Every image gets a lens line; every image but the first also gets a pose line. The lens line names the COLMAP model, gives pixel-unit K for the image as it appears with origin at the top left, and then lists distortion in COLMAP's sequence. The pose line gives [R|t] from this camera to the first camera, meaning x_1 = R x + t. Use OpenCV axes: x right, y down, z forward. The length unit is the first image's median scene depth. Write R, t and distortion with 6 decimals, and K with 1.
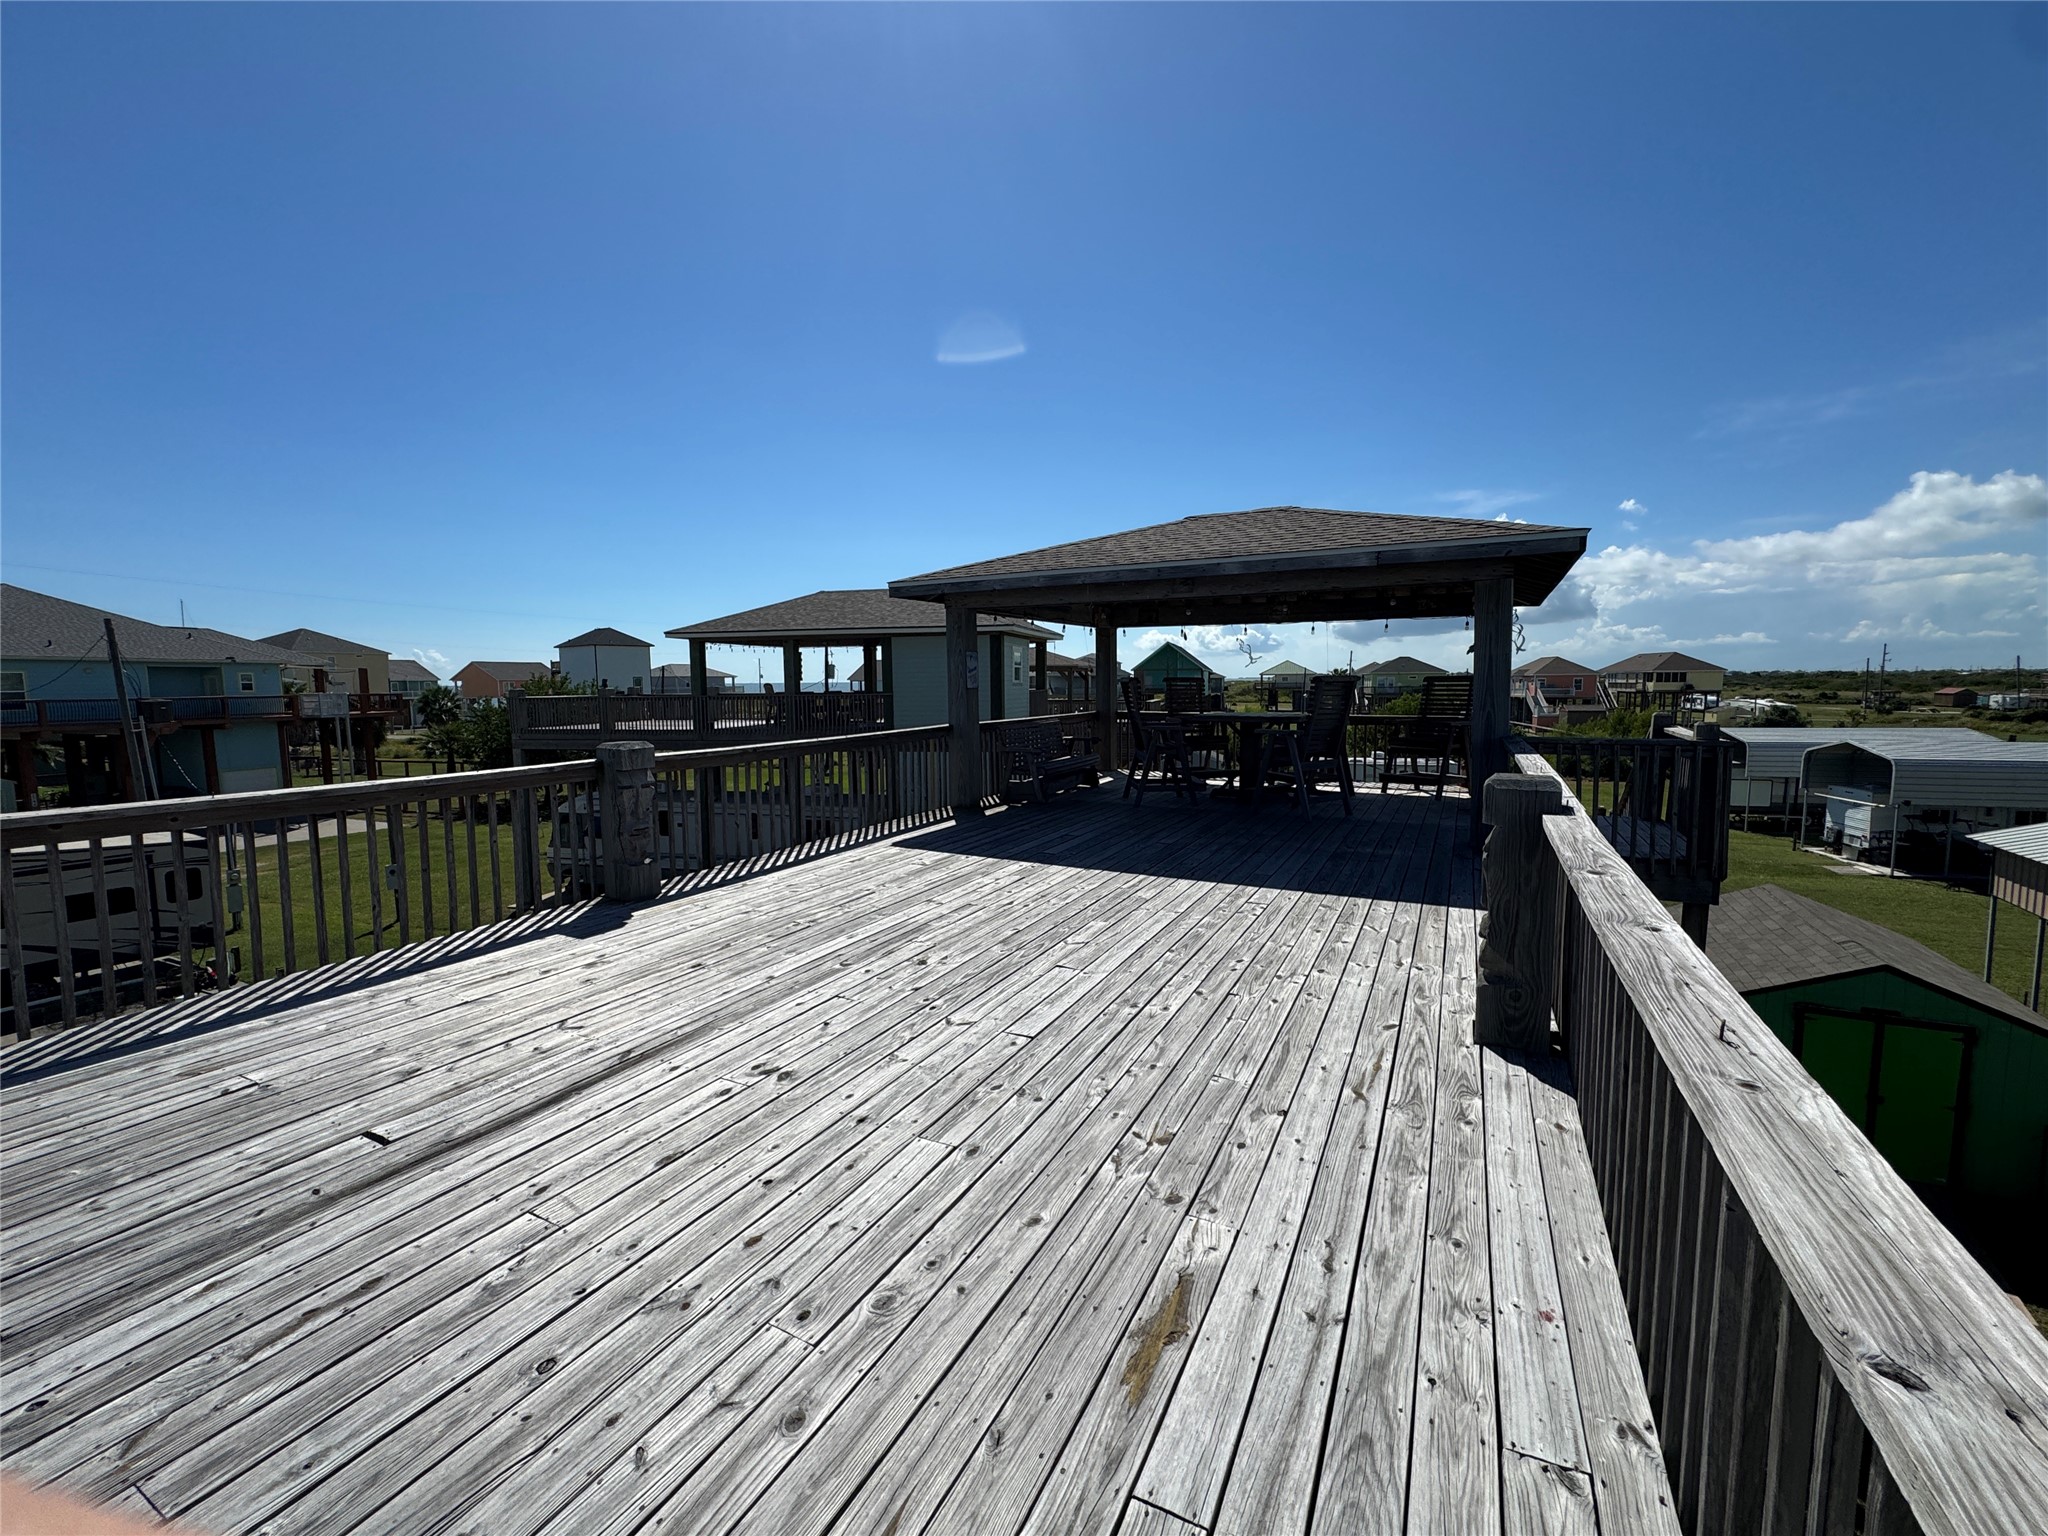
lens RADIAL K [[840.5, 0, 1019.6], [0, 840.5, 749.6], [0, 0, 1]] dist [-0.004351, 0.001577]
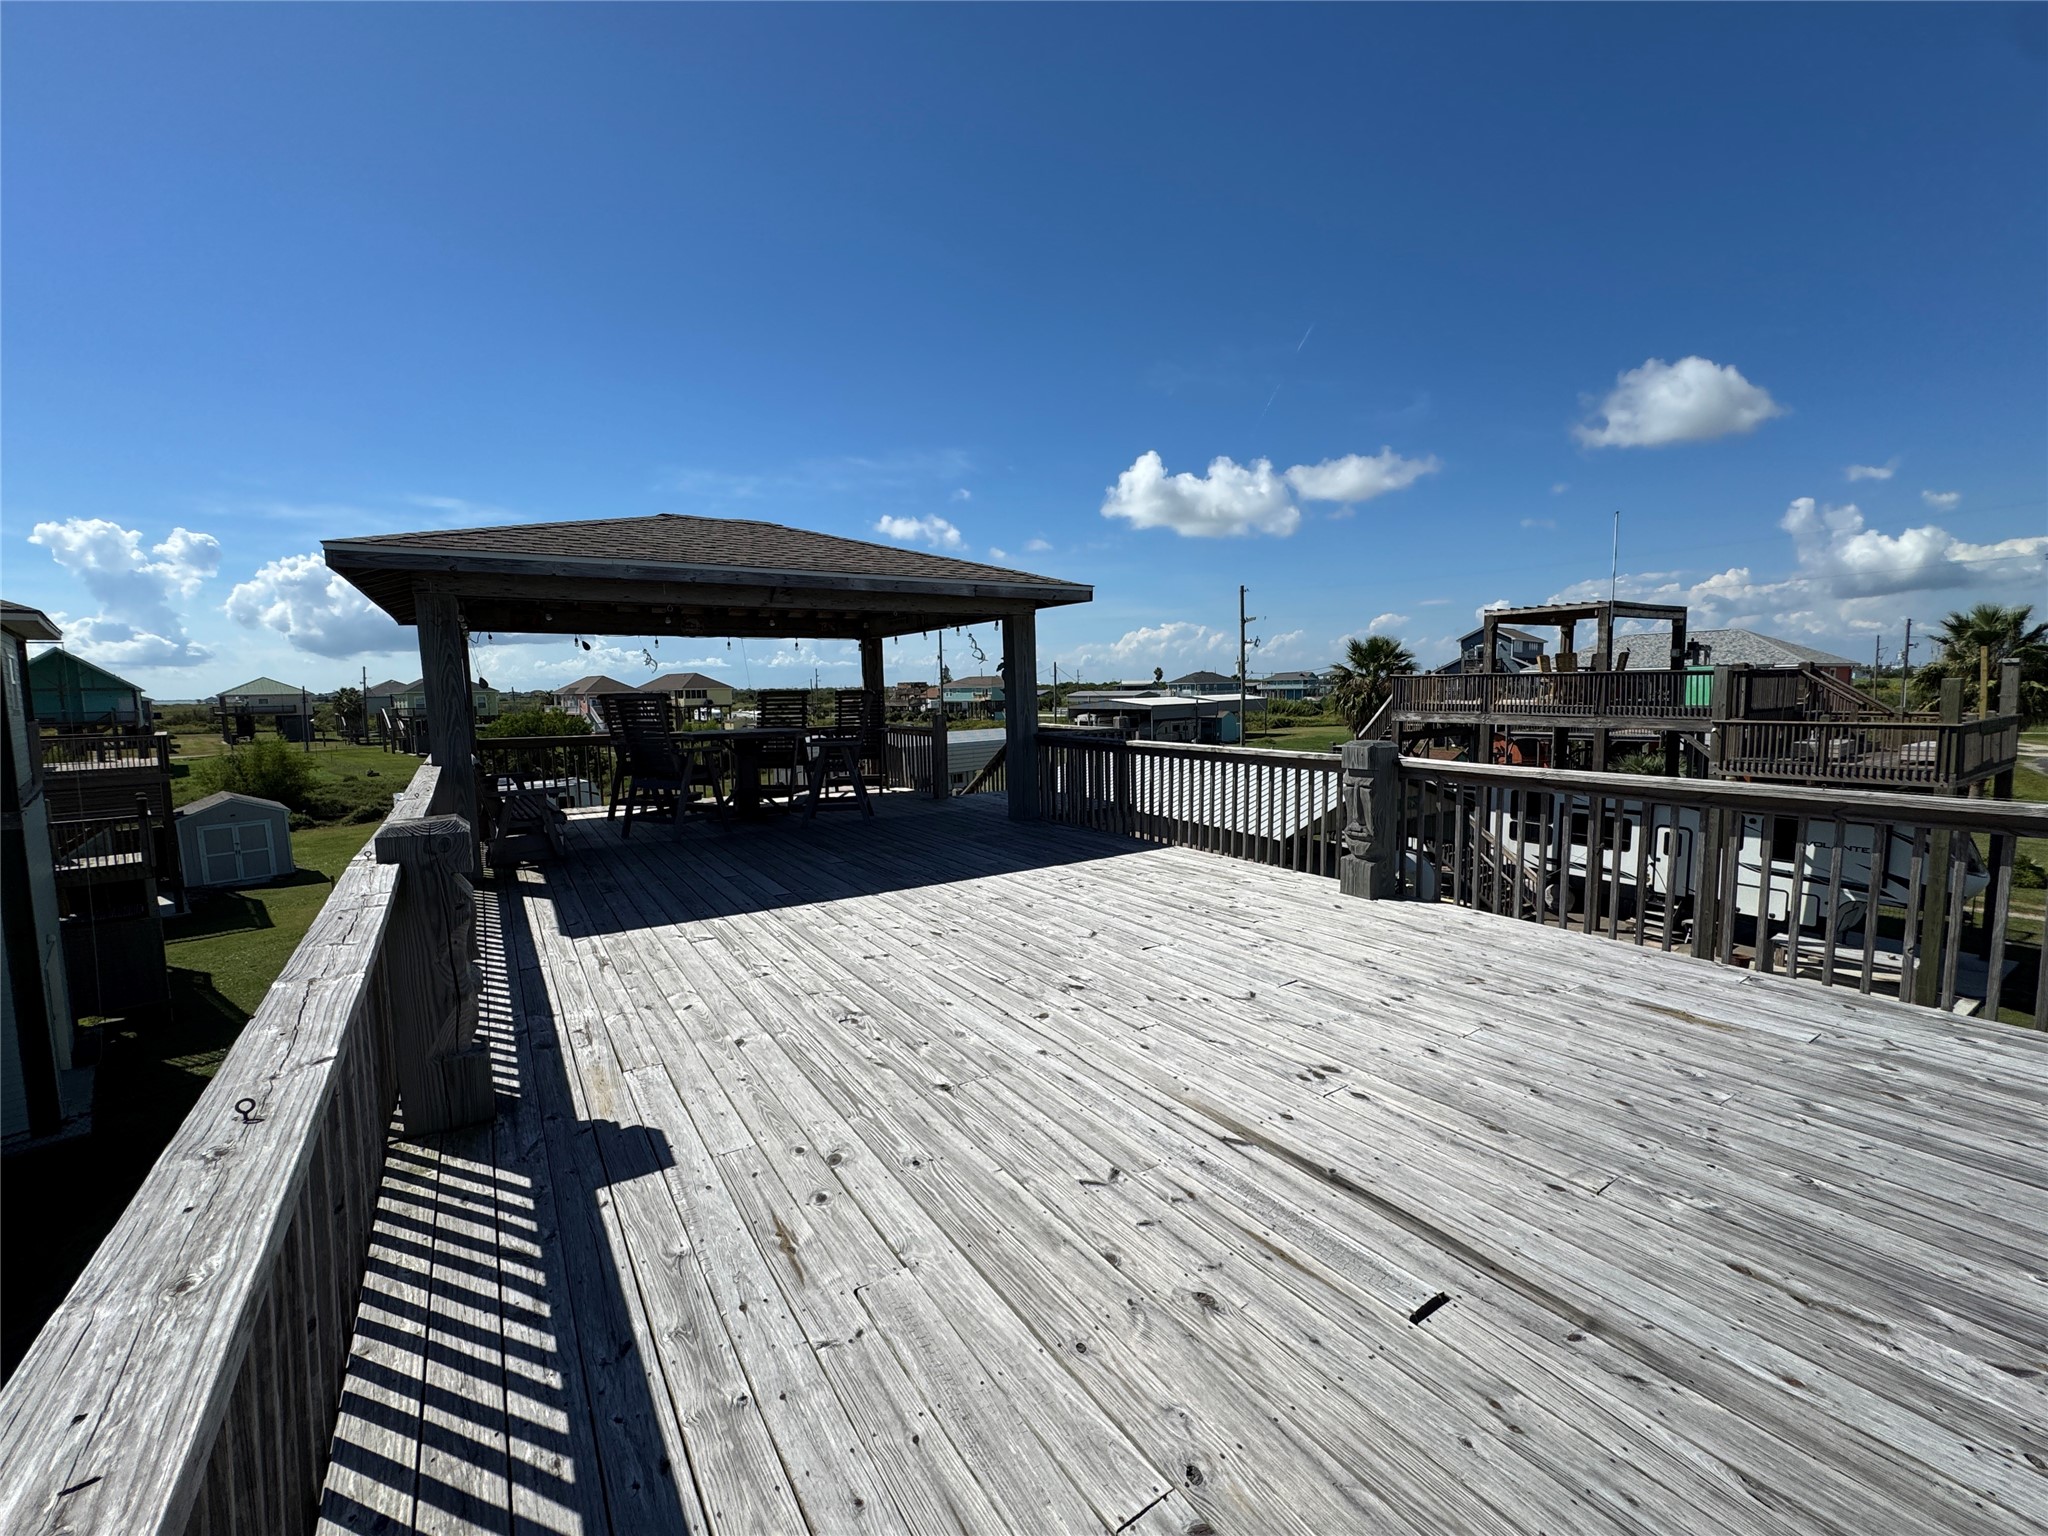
lens RADIAL K [[840.5, 0, 1015.4], [0, 840.5, 764.0], [0, 0, 1]] dist [-0.004351, 0.001577]
pose [[0.495473, -0.080456, 0.864889, -0.513295], [0.085032, 0.995411, 0.043885, -0.024839], [-0.864451, 0.051800, 0.500041, 0.306665]]
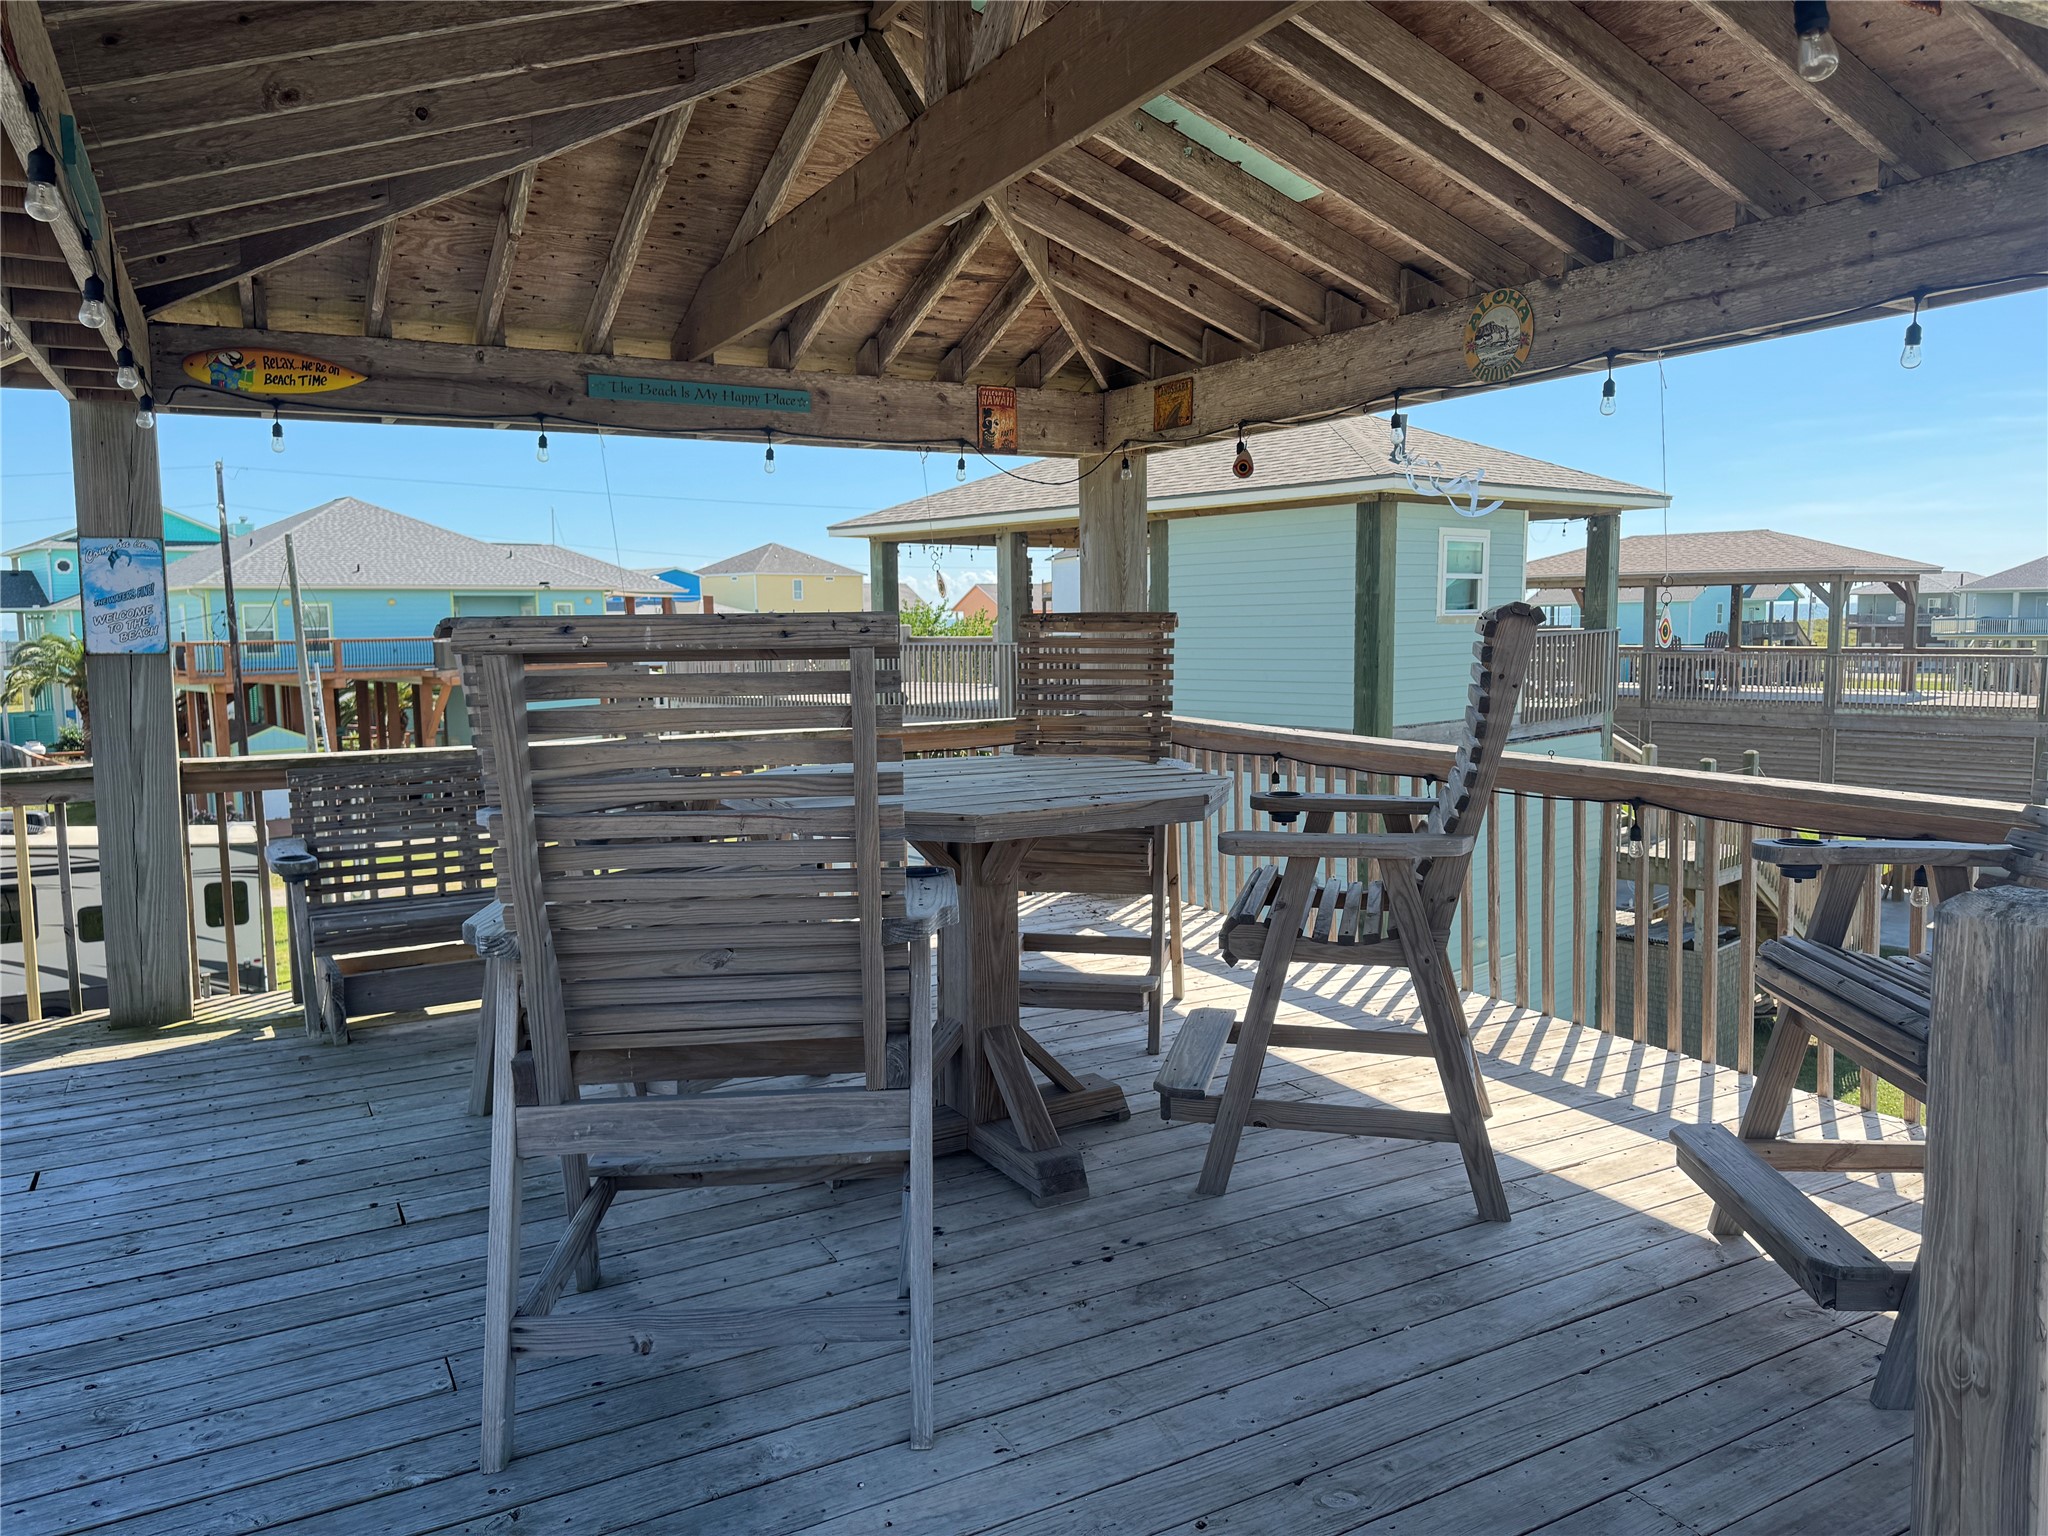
lens RADIAL K [[1430.7, 0, 1039.5], [0, 1430.7, 760.0], [0, 0, 1]] dist [0.050711, -0.054946]
pose [[0.840877, 0.051692, -0.538752, 0.644649], [-0.040078, 0.998643, 0.033265, -0.075861], [0.539740, -0.006379, 0.841807, 0.893923]]
